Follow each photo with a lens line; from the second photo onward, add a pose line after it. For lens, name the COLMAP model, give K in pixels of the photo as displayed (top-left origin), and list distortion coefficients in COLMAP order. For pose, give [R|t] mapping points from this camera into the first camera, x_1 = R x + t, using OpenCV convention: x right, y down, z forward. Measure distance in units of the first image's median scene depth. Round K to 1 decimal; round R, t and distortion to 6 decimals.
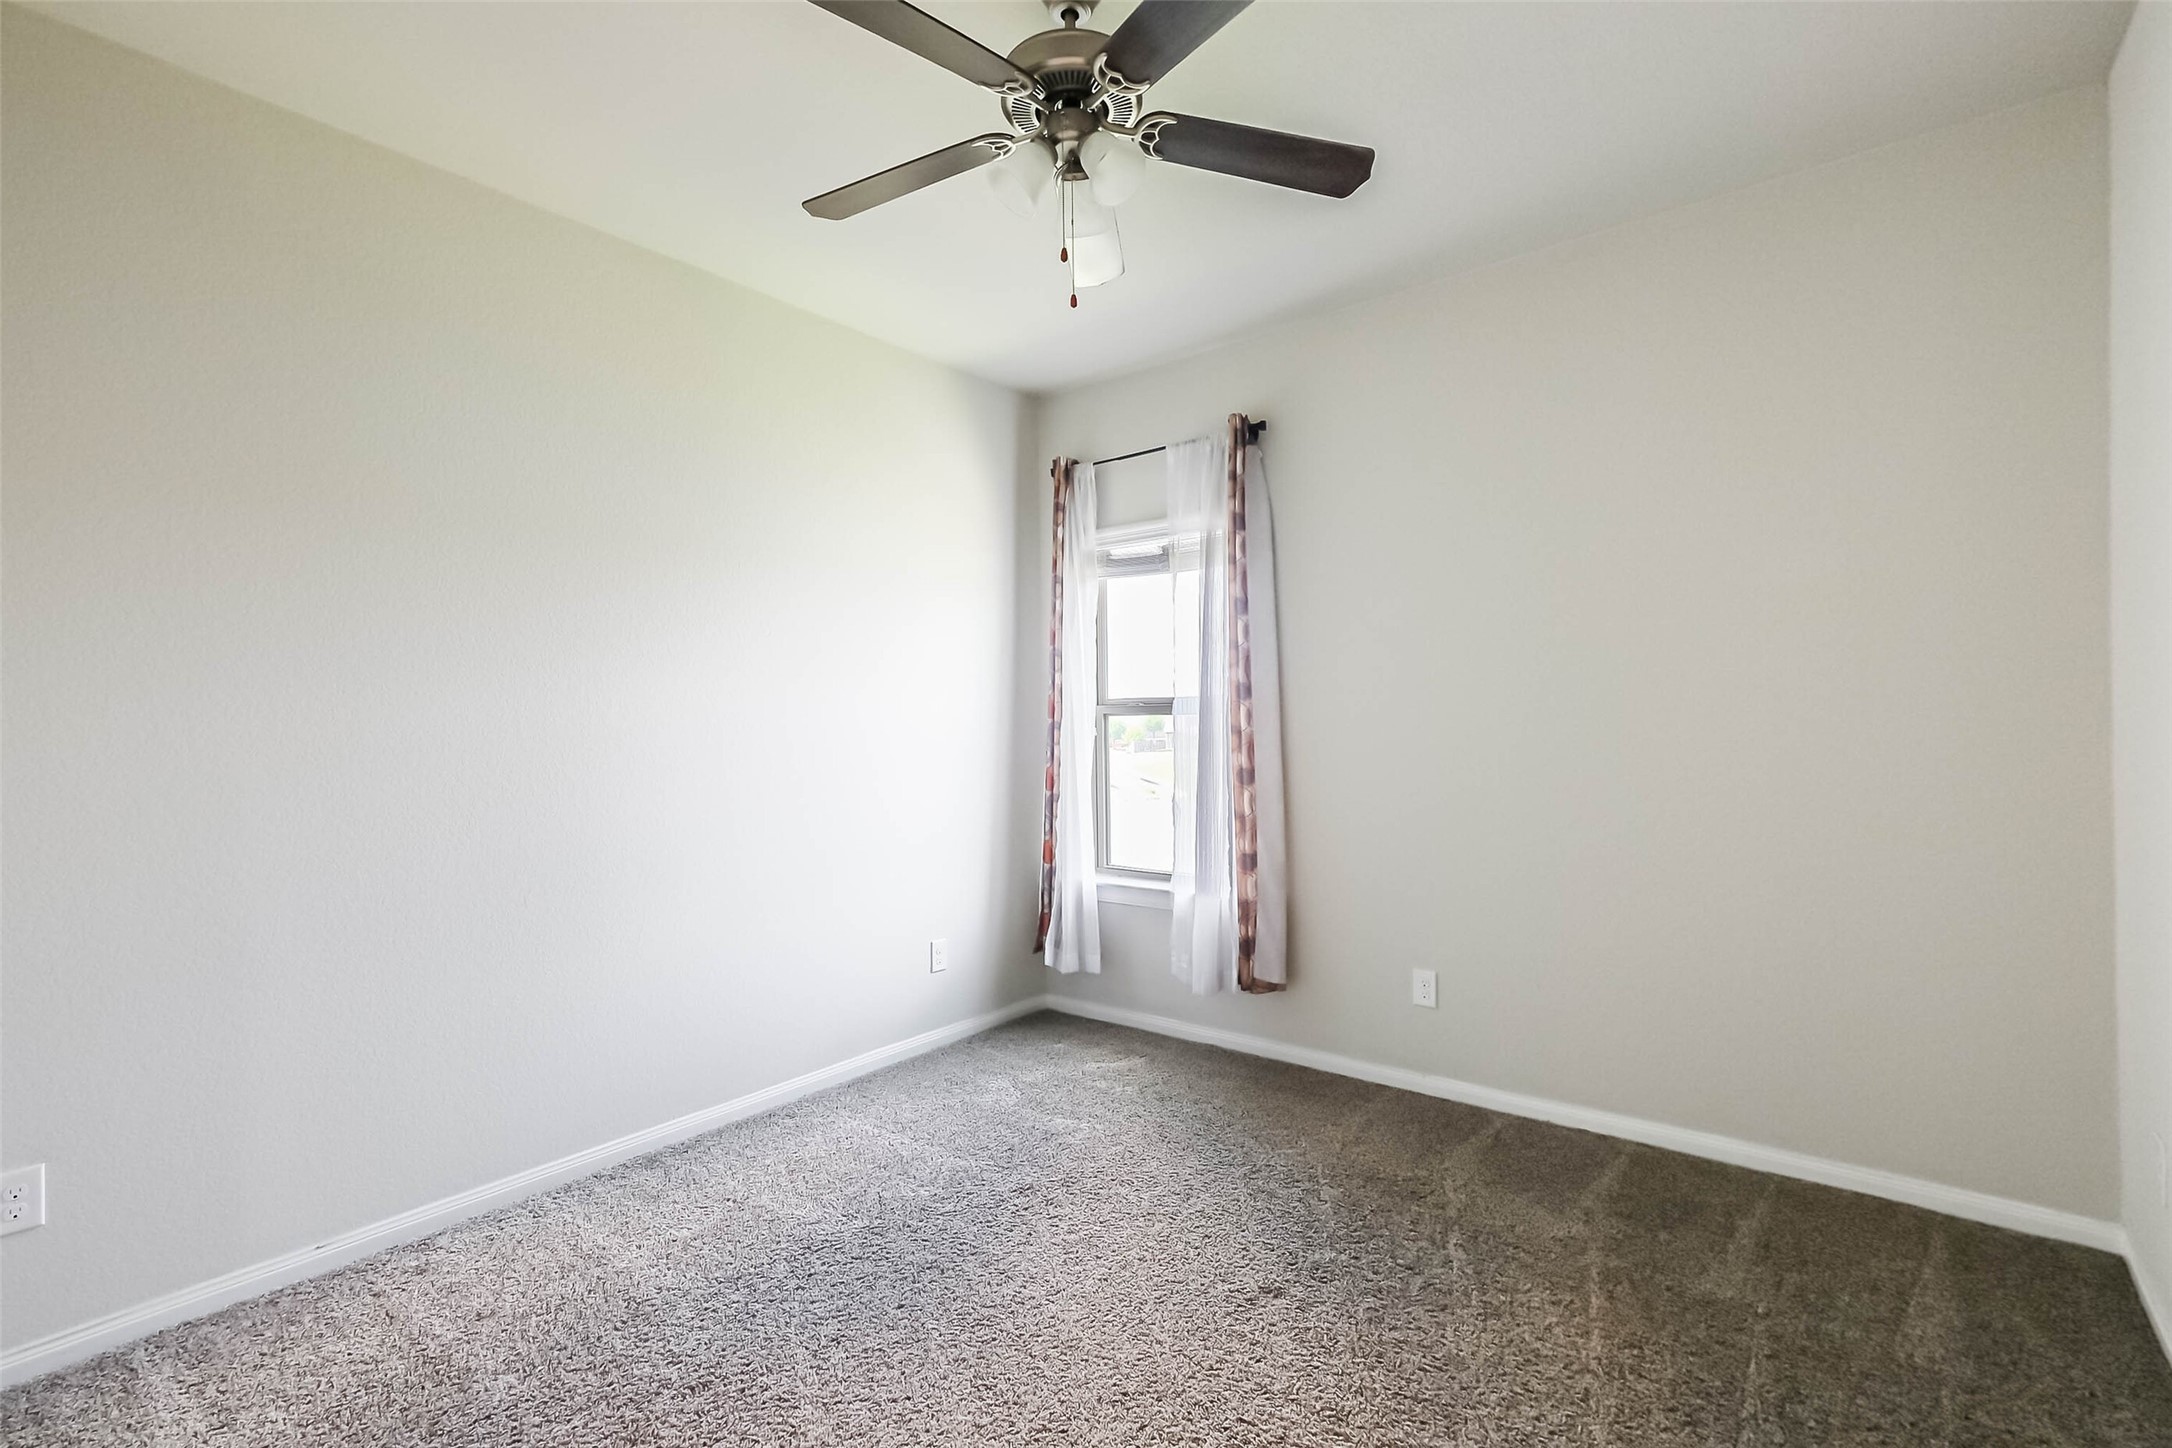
lens RADIAL K [[974.6, 0, 1092.0], [0, 974.6, 720.6], [0, 0, 1]] dist [0.021771, -0.000354]
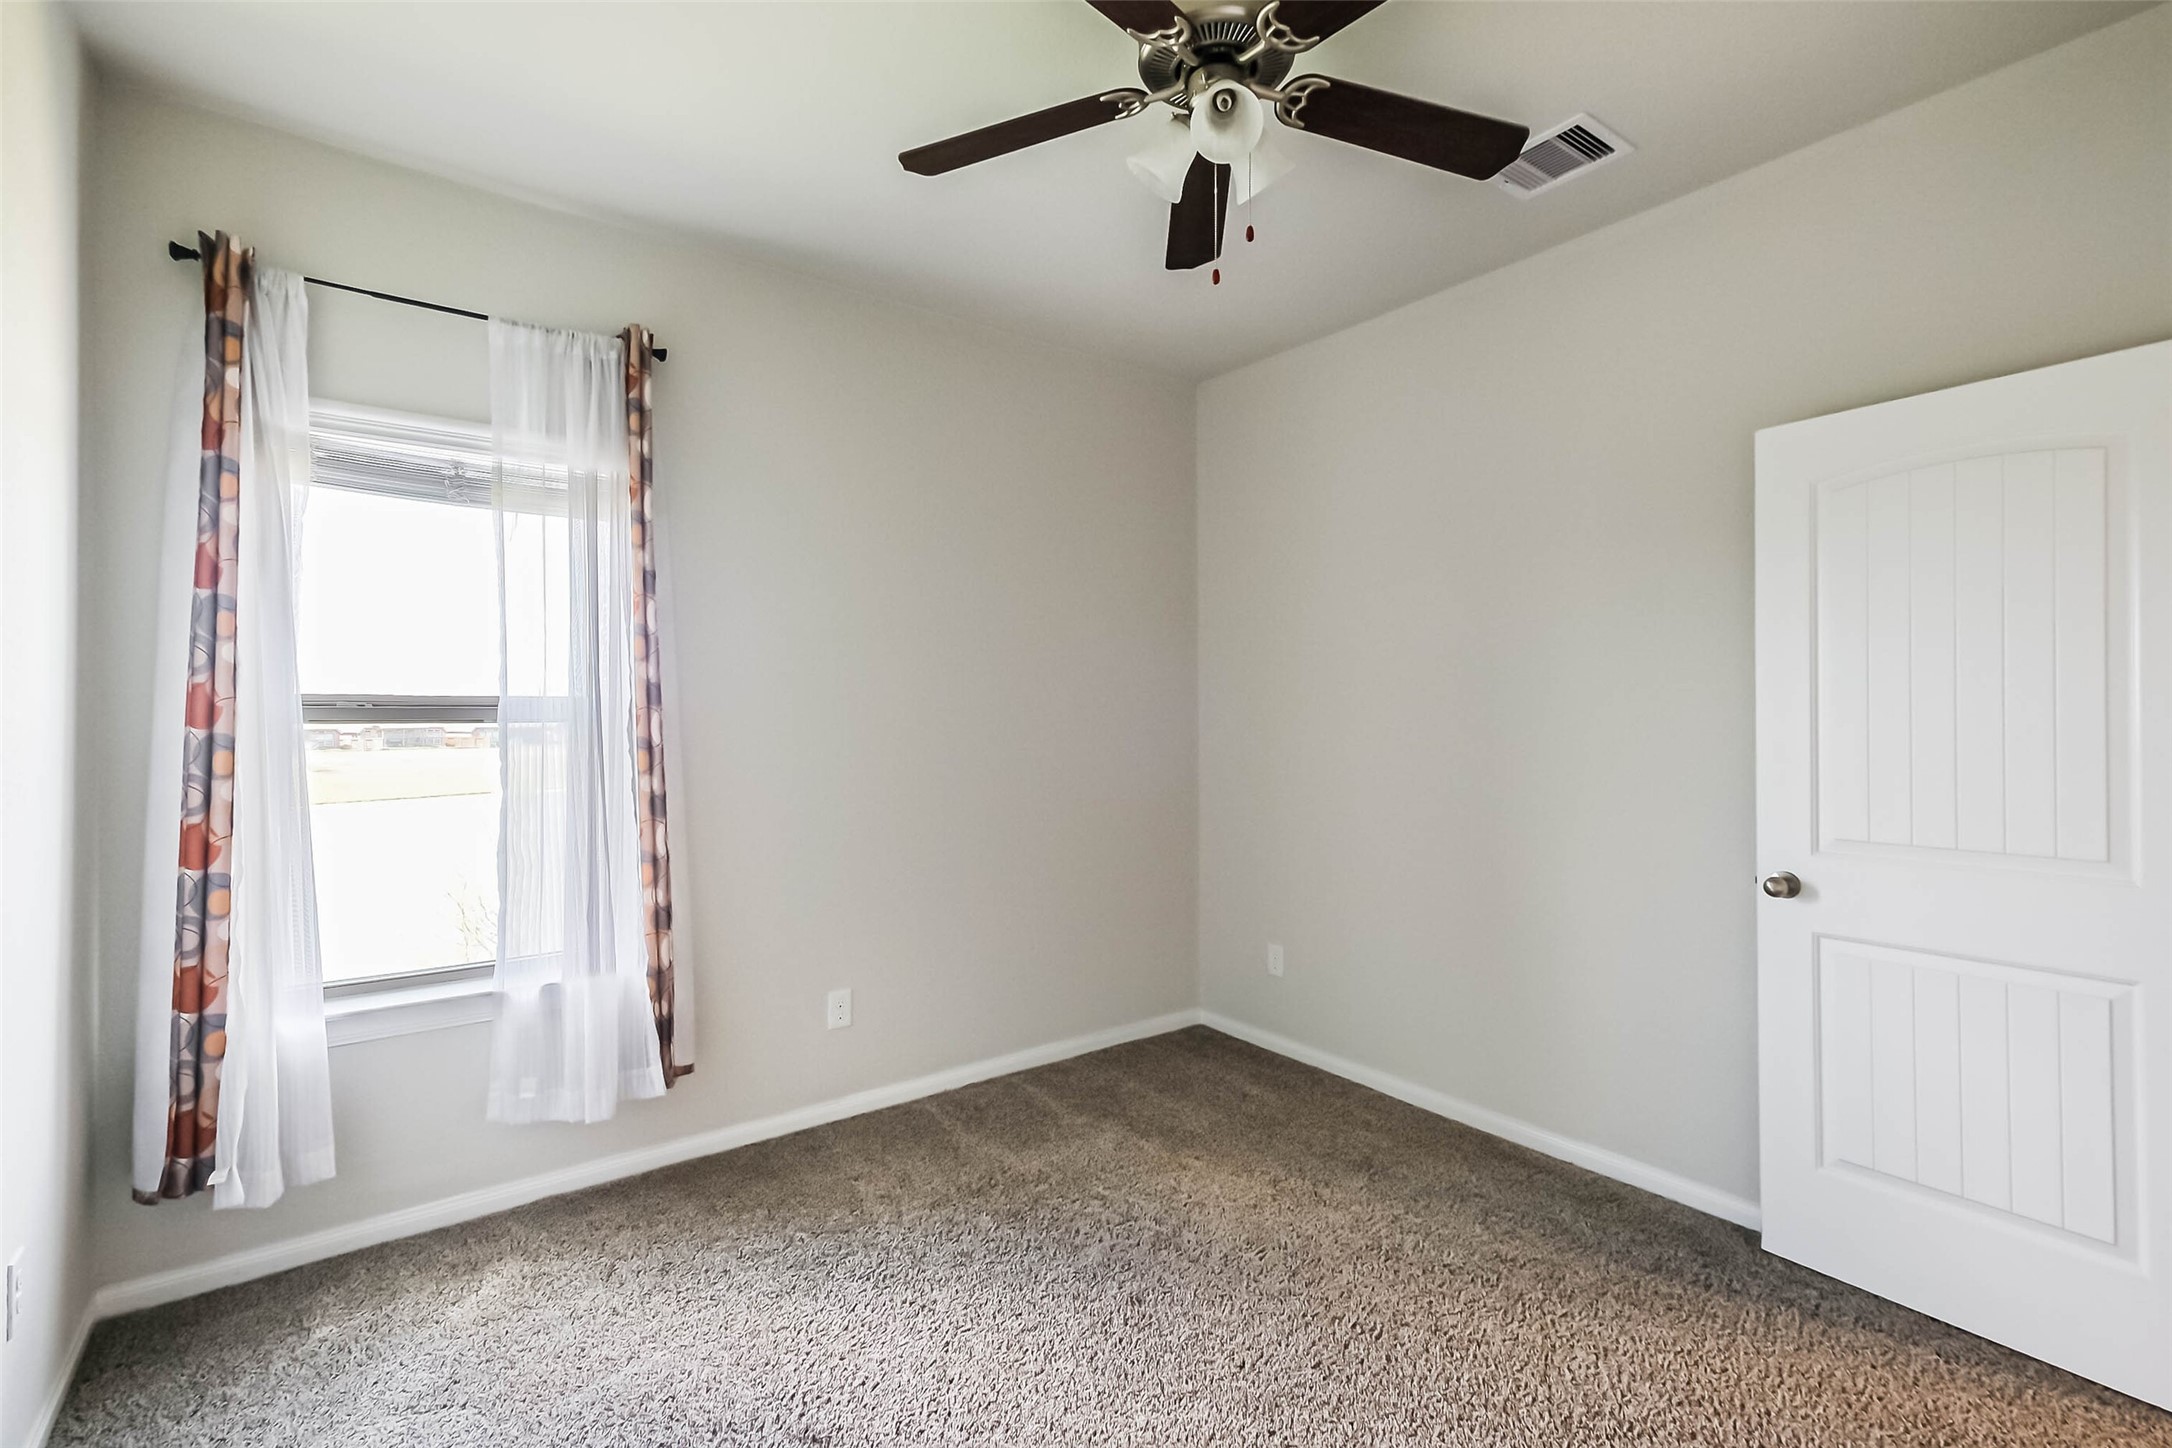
lens RADIAL K [[974.6, 0, 1092.0], [0, 974.6, 720.6], [0, 0, 1]] dist [0.021771, -0.000354]
pose [[0.256219, 0.015360, 0.966497, -0.458608], [0.006613, 0.999822, -0.017643, 0.006067], [-0.966596, 0.010912, 0.256072, 0.437841]]
